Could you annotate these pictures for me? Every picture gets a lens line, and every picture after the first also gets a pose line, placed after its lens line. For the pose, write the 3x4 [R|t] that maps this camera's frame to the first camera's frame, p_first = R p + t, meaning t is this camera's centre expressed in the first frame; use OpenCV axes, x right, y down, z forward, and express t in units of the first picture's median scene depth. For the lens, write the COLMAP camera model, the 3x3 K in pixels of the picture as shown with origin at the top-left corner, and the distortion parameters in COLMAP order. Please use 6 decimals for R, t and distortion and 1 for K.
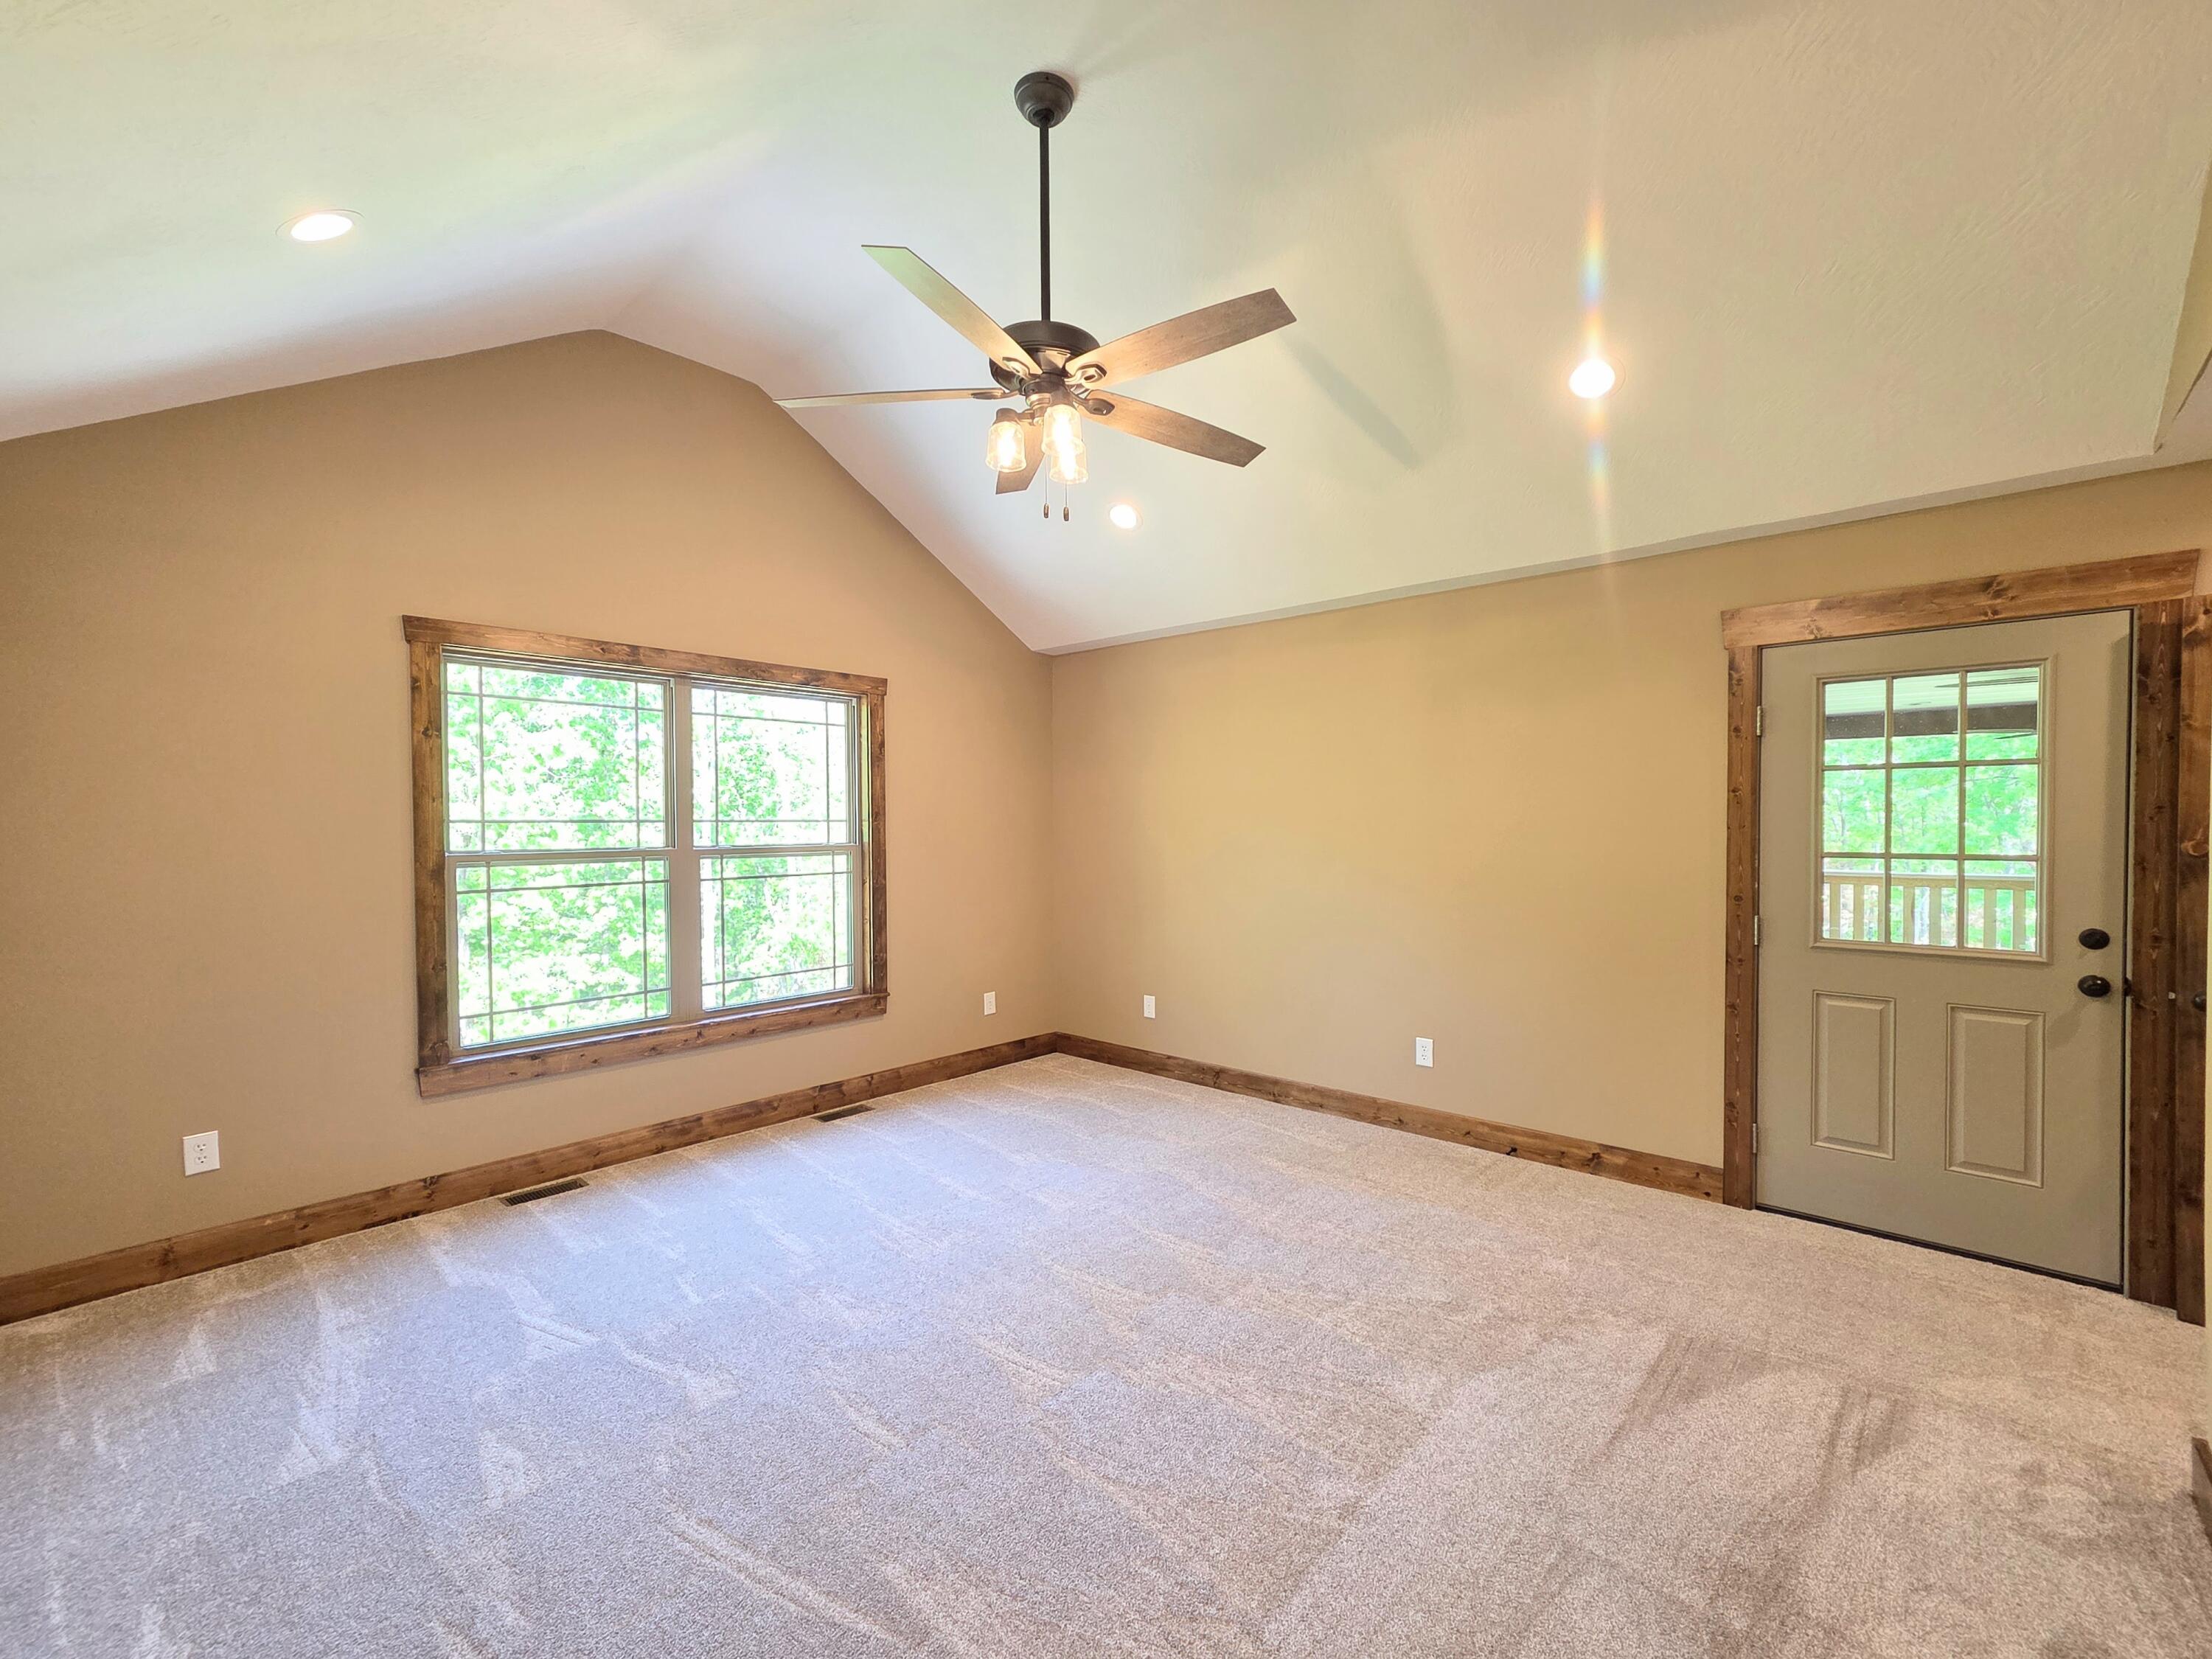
lens RADIAL K [[952.3, 0, 1127.3], [0, 952.3, 838.4], [0, 0, 1]] dist [-0.001960, -0.000354]
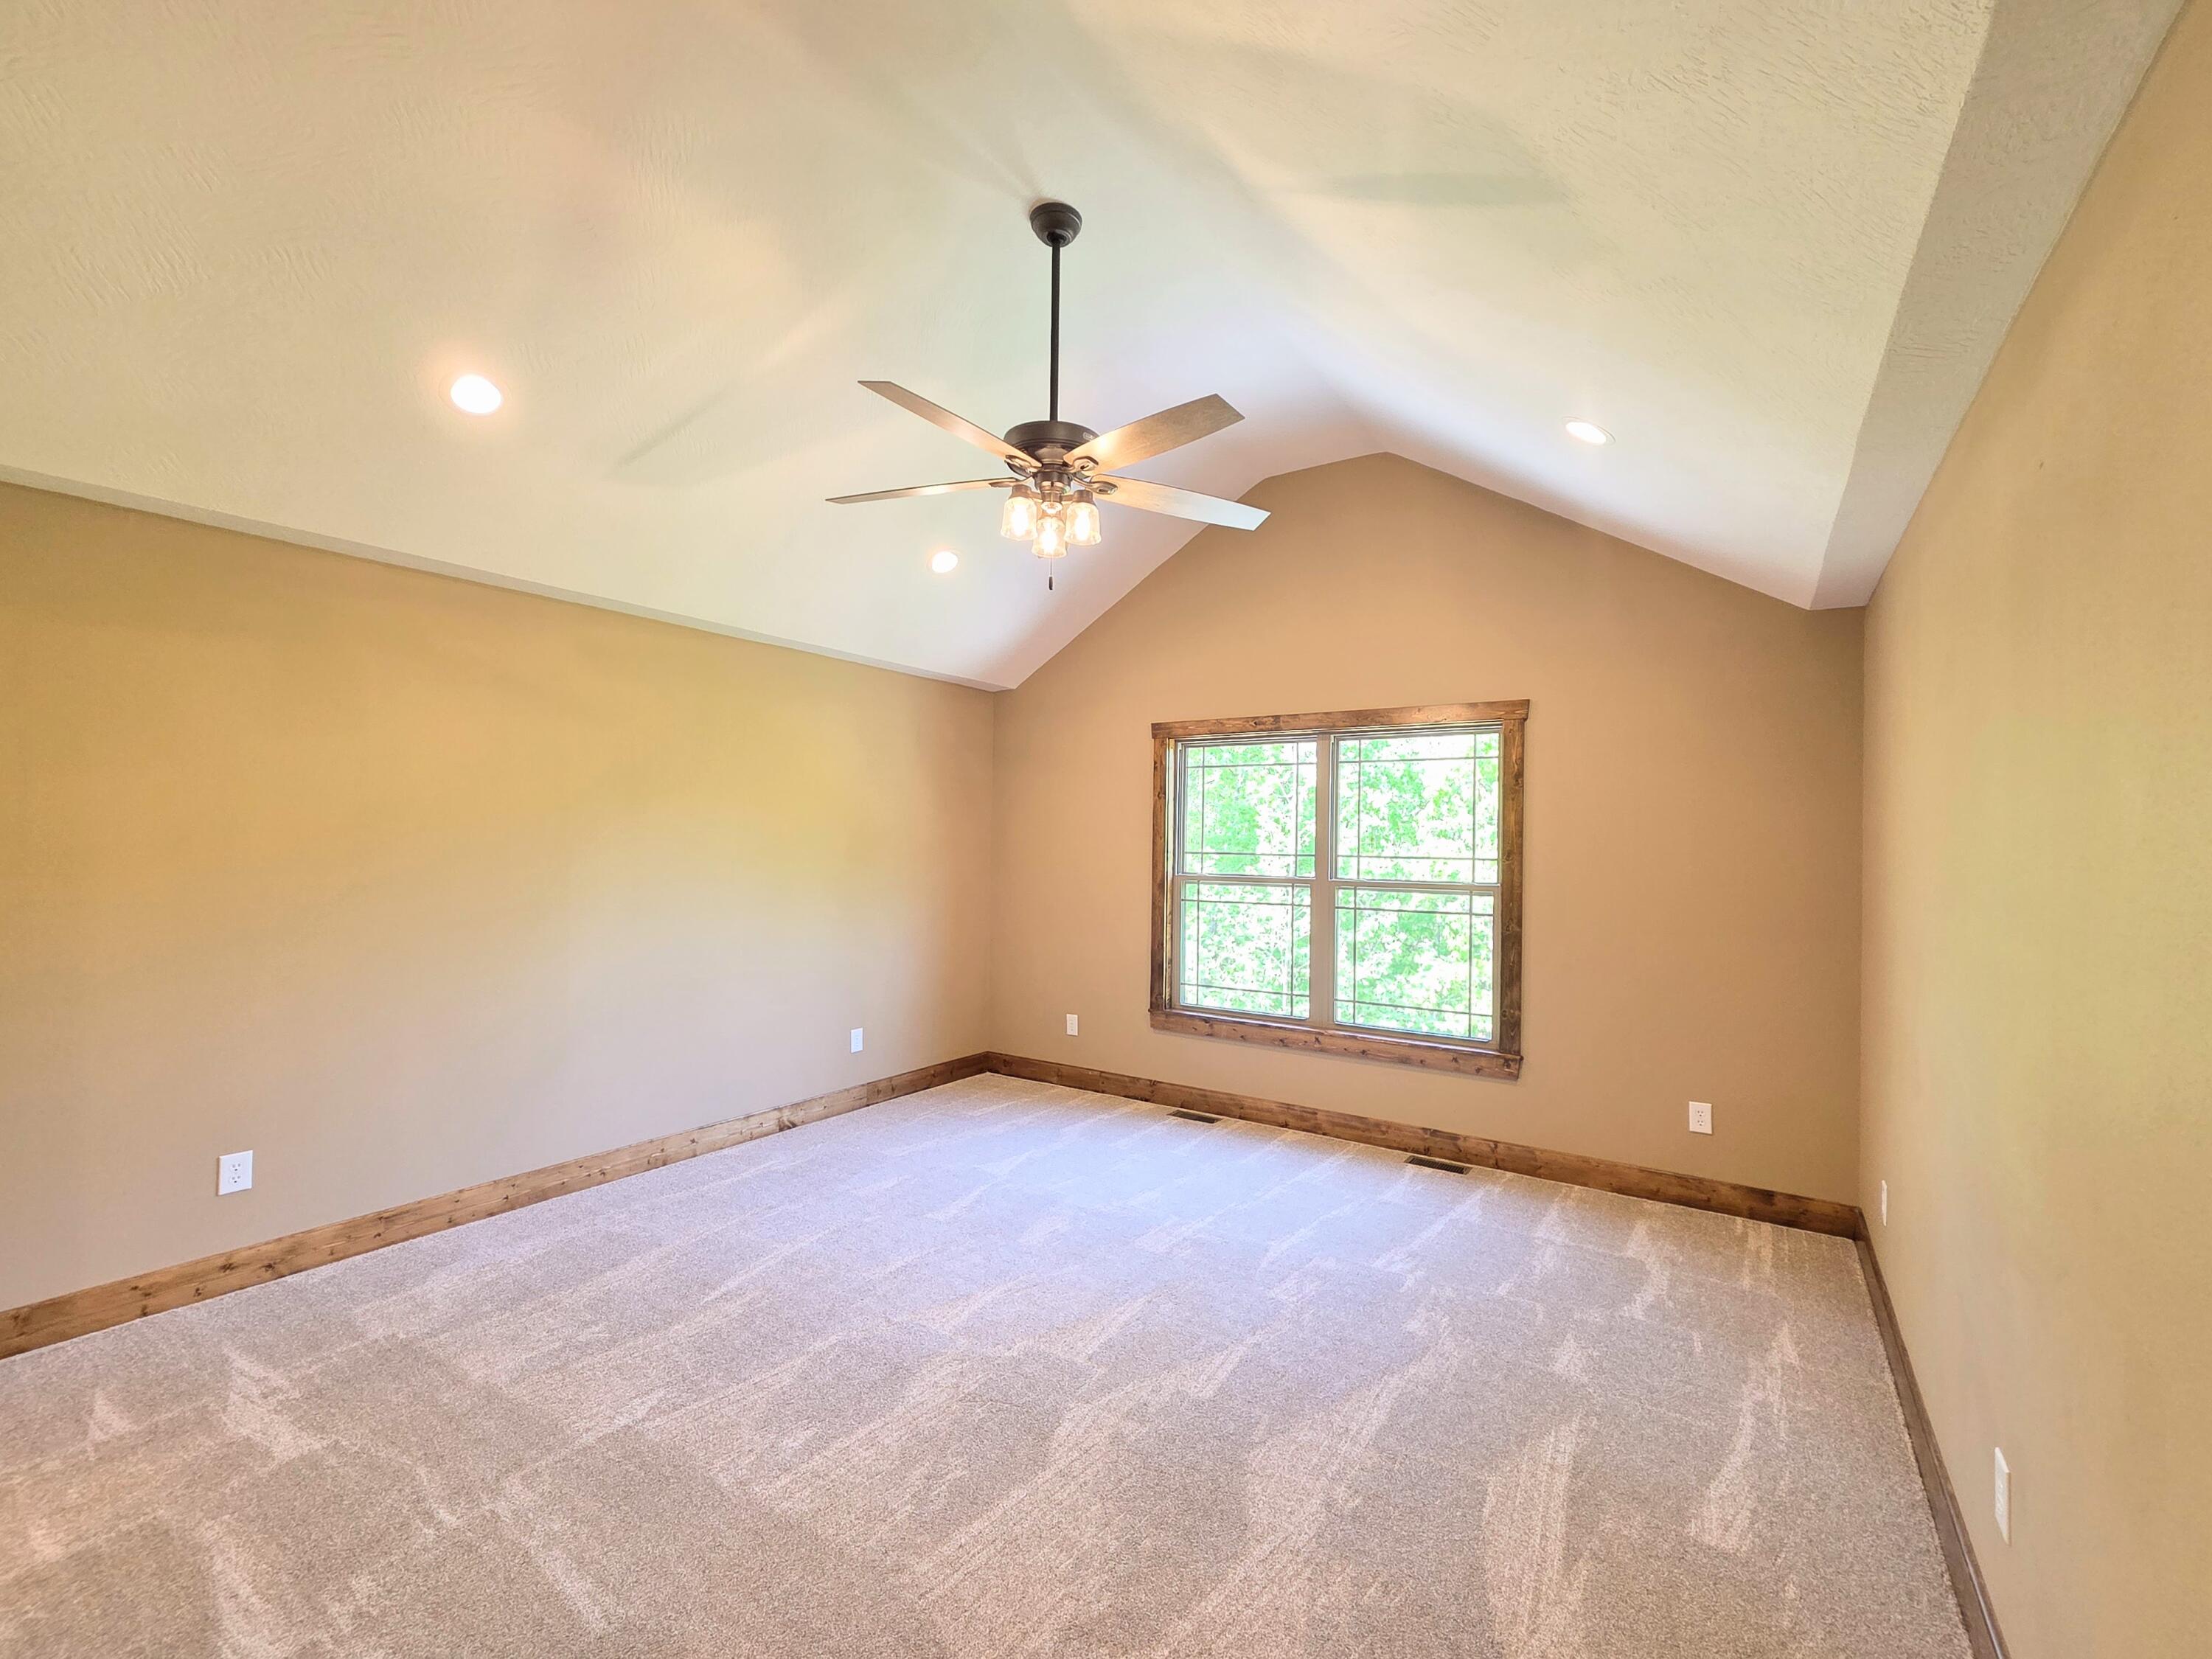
lens RADIAL K [[922.7, 0, 1107.5], [0, 922.7, 837.5], [0, 0, 1]] dist [-0.000428, 0.000150]
pose [[0.135842, -0.001164, -0.990730, 0.661788], [-0.034771, 0.999378, -0.005942, -0.025871], [0.990120, 0.035256, 0.135717, 0.617461]]
